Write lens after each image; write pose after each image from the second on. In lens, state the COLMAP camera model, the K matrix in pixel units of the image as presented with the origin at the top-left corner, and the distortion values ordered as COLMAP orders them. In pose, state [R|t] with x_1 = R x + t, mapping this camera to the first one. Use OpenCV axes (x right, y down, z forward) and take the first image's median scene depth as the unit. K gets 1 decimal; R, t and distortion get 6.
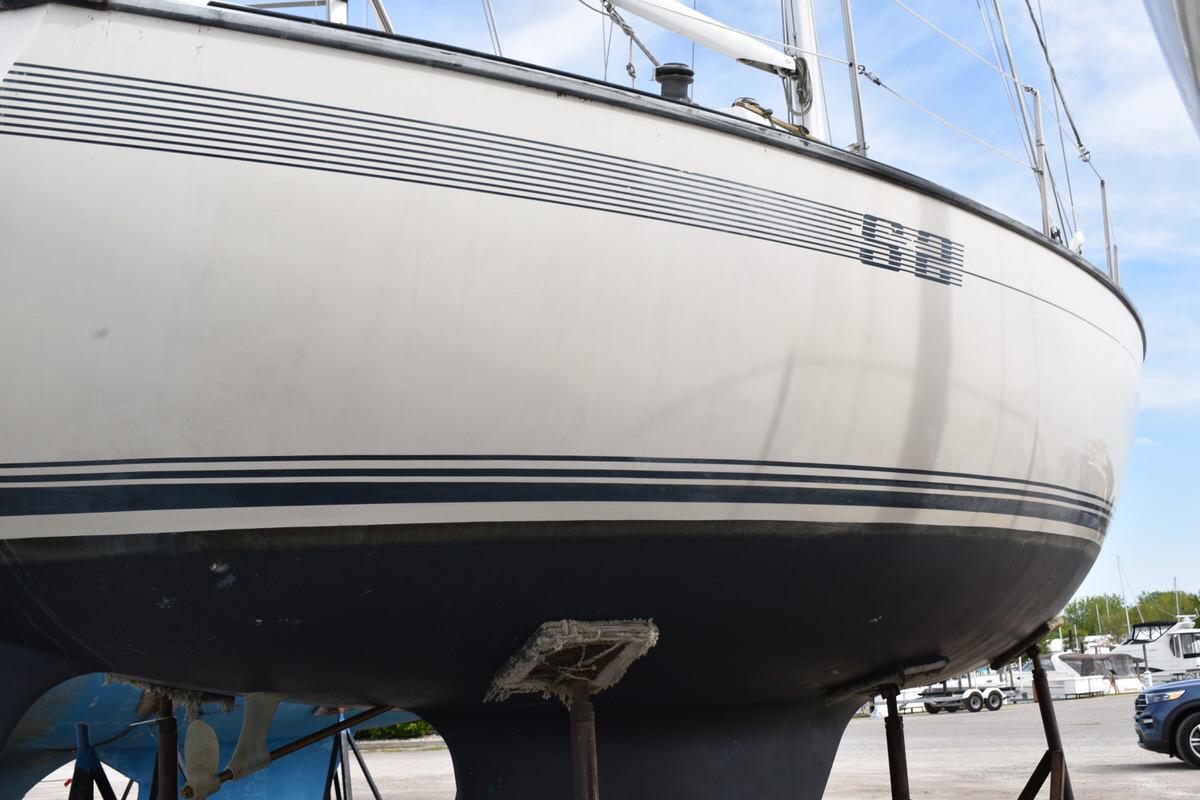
lens RADIAL K [[1458.6, 0, 600.0], [0, 1458.6, 400.0], [0, 0, 1]] dist [-0.052543, 0.008528]
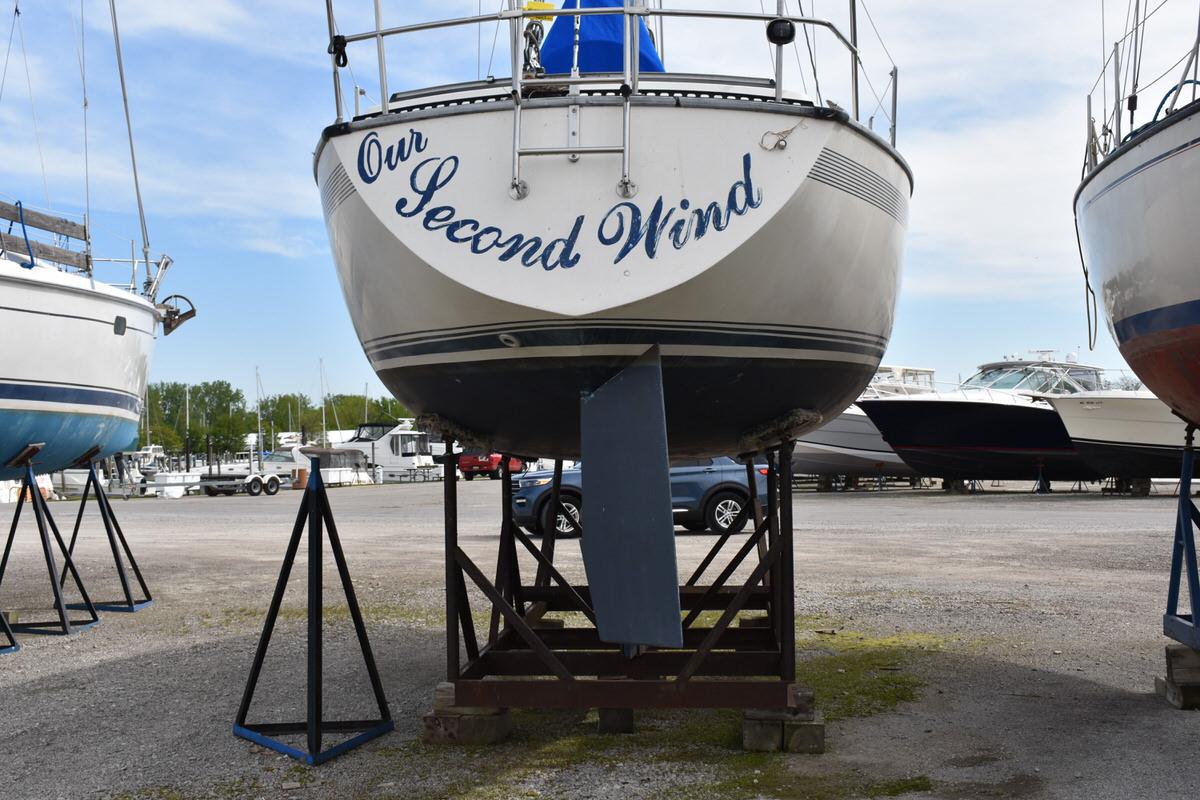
lens RADIAL K [[1458.6, 0, 600.0], [0, 1458.6, 400.0], [0, 0, 1]] dist [-0.052543, 0.008528]
pose [[0.848830, 0.059013, 0.525361, -0.240329], [-0.132547, 0.985766, 0.103428, -0.005152], [-0.511779, -0.157428, 0.844570, -0.097162]]
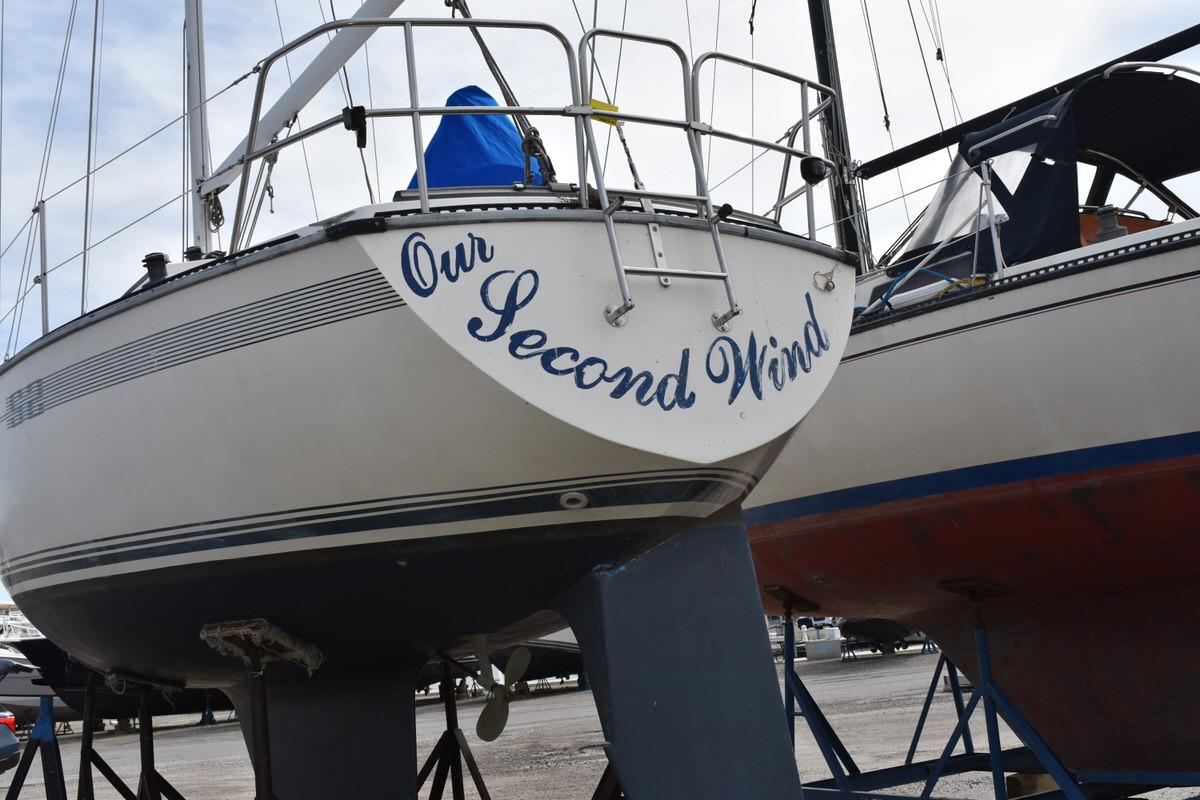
lens RADIAL K [[1458.6, 0, 600.0], [0, 1458.6, 400.0], [0, 0, 1]] dist [-0.052543, 0.008528]
pose [[0.377930, 0.163079, 0.911358, -0.322009], [-0.102029, 0.985705, -0.134073, 0.032019], [-0.920195, -0.042314, 0.389167, 0.070325]]
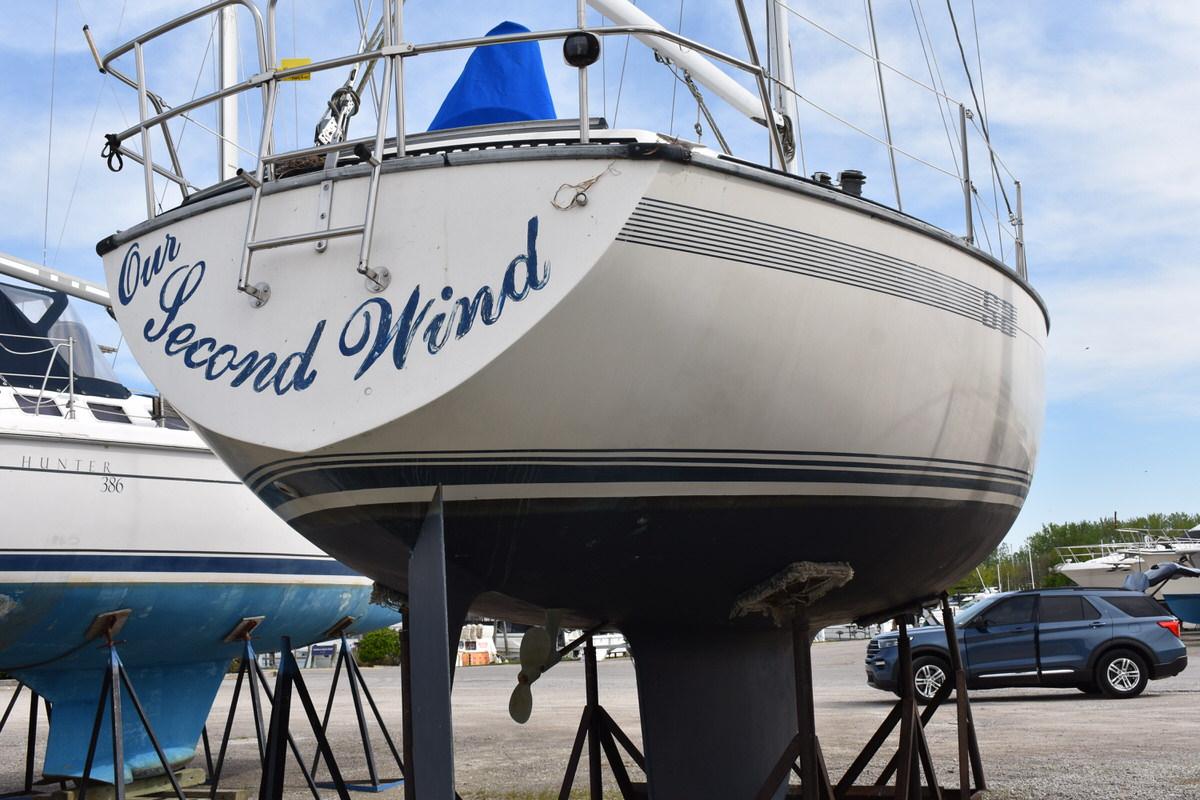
lens RADIAL K [[1458.6, 0, 600.0], [0, 1458.6, 400.0], [0, 0, 1]] dist [-0.052543, 0.008528]
pose [[0.974569, 0.050381, 0.218350, -0.101452], [-0.058311, 0.997847, 0.030025, -0.007845], [-0.216367, -0.041994, 0.975409, -0.069002]]
